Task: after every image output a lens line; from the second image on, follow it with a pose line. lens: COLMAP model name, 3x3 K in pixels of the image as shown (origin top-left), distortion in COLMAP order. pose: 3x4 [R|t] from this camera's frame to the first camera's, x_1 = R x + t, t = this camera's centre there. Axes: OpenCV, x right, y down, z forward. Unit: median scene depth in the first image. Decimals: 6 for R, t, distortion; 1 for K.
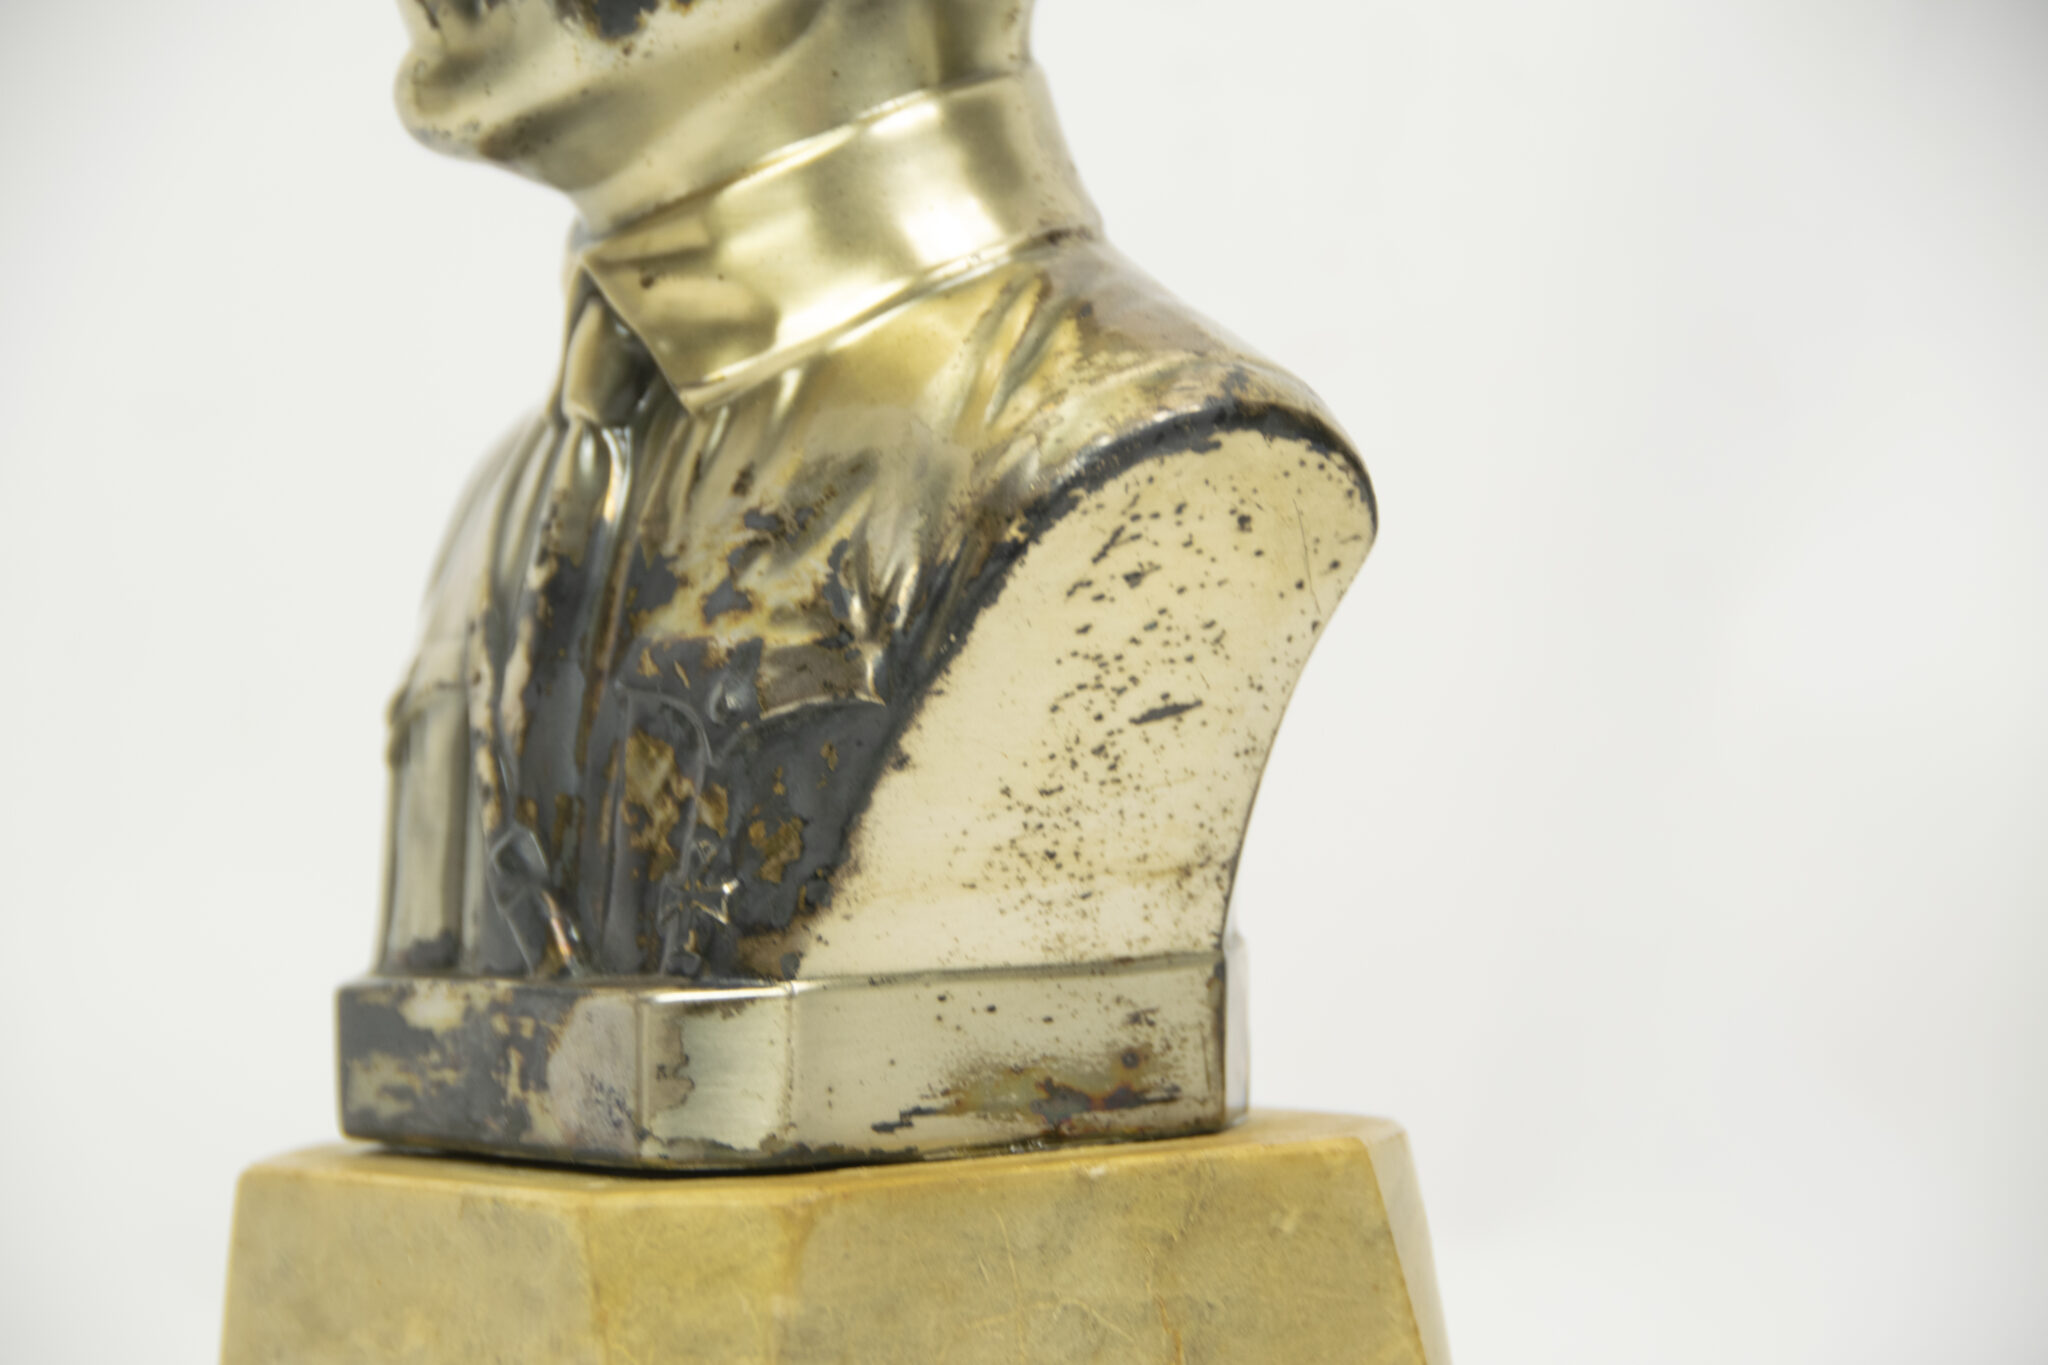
lens RADIAL K [[8765.7, 0, 1001.7], [0, 8765.7, 724.0], [0, 0, 1]] dist [0.786572, 0.000000]
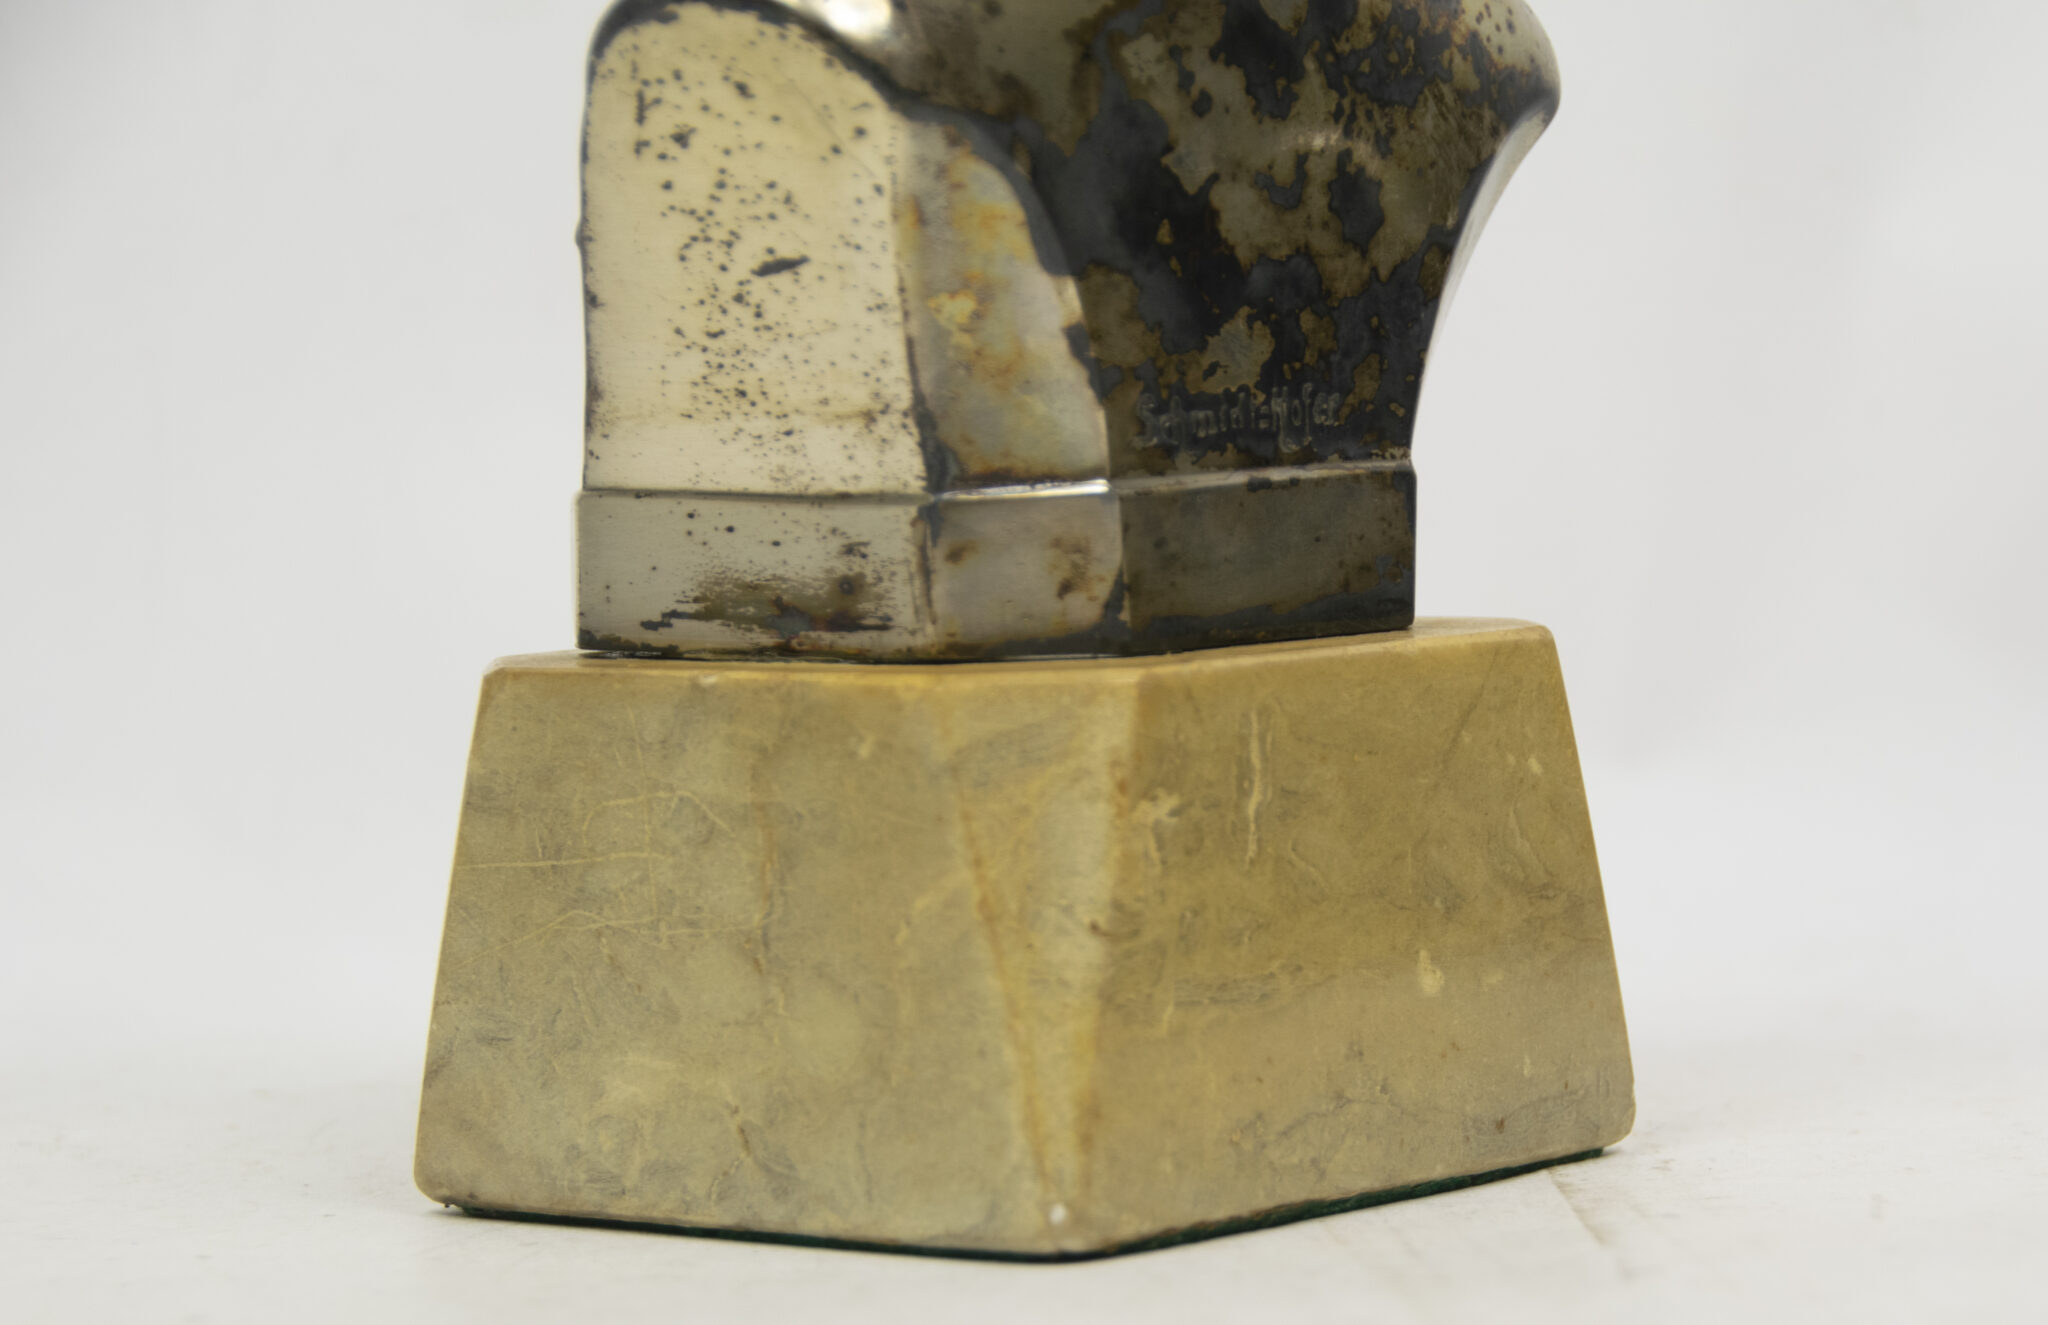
lens RADIAL K [[7270.1, 0, 1299.2], [0, 7270.1, 950.6], [0, 0, 1]] dist [0.423996, 0.000000]
pose [[0.359813, 0.125271, -0.924577, 0.887341], [-0.017975, 0.991692, 0.127369, -0.033691], [0.932851, -0.029210, 0.359075, 0.733832]]
